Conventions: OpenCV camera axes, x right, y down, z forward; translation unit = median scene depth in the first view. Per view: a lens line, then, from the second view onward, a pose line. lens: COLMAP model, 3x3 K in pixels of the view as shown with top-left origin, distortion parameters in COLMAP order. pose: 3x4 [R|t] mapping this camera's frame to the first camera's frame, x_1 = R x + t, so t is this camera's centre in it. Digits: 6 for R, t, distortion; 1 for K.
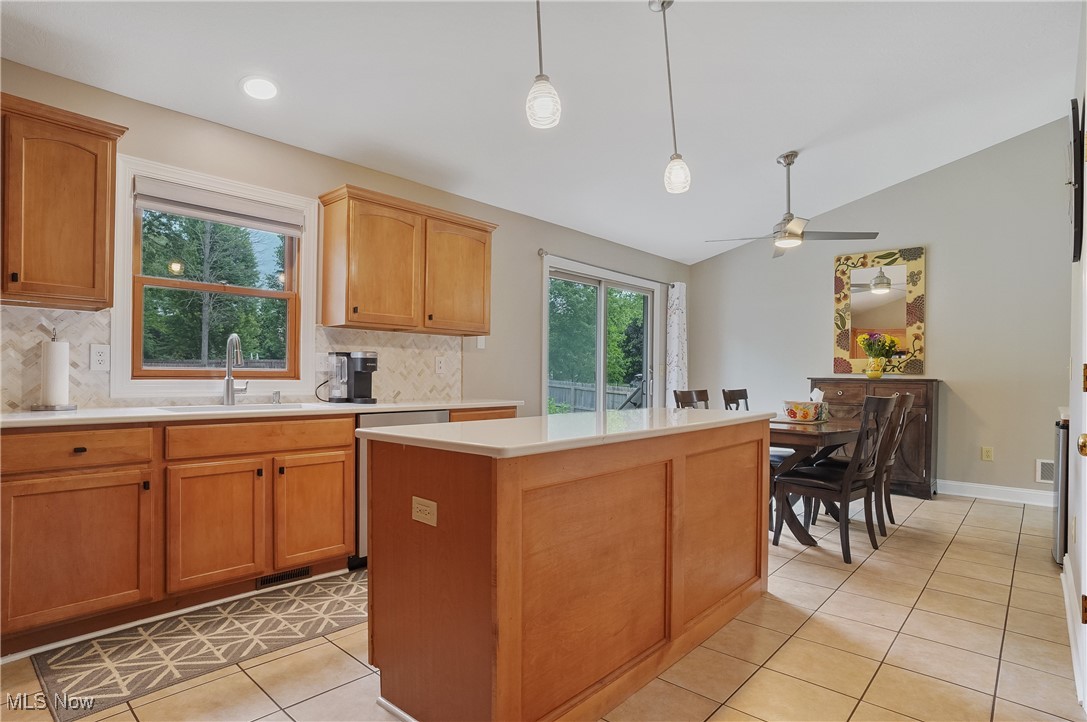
lens RADIAL K [[575.7, 0, 542.8], [0, 575.7, 360.3], [0, 0, 1]] dist [-0.060252, 0.003822]
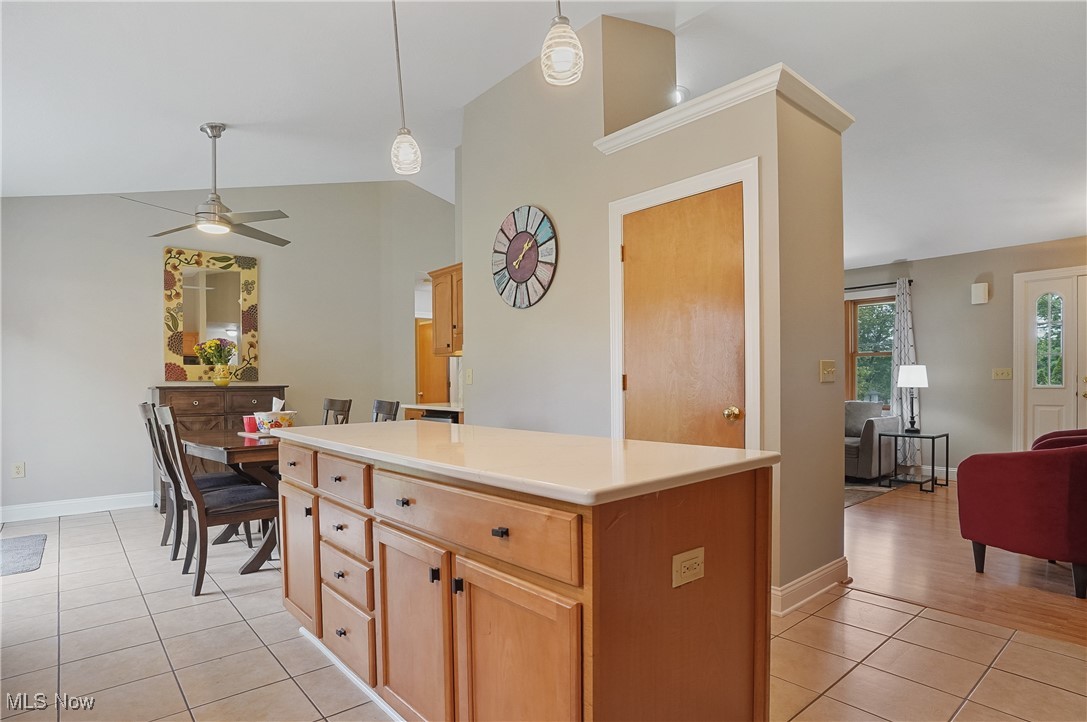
lens RADIAL K [[575.7, 0, 557.0], [0, 575.7, 389.0], [0, 0, 1]] dist [-0.060252, 0.003822]
pose [[0.108217, -0.022804, 0.993866, -0.287547], [-0.021587, 0.999447, 0.025283, 0.000453], [-0.993893, -0.024190, 0.107665, 0.315626]]
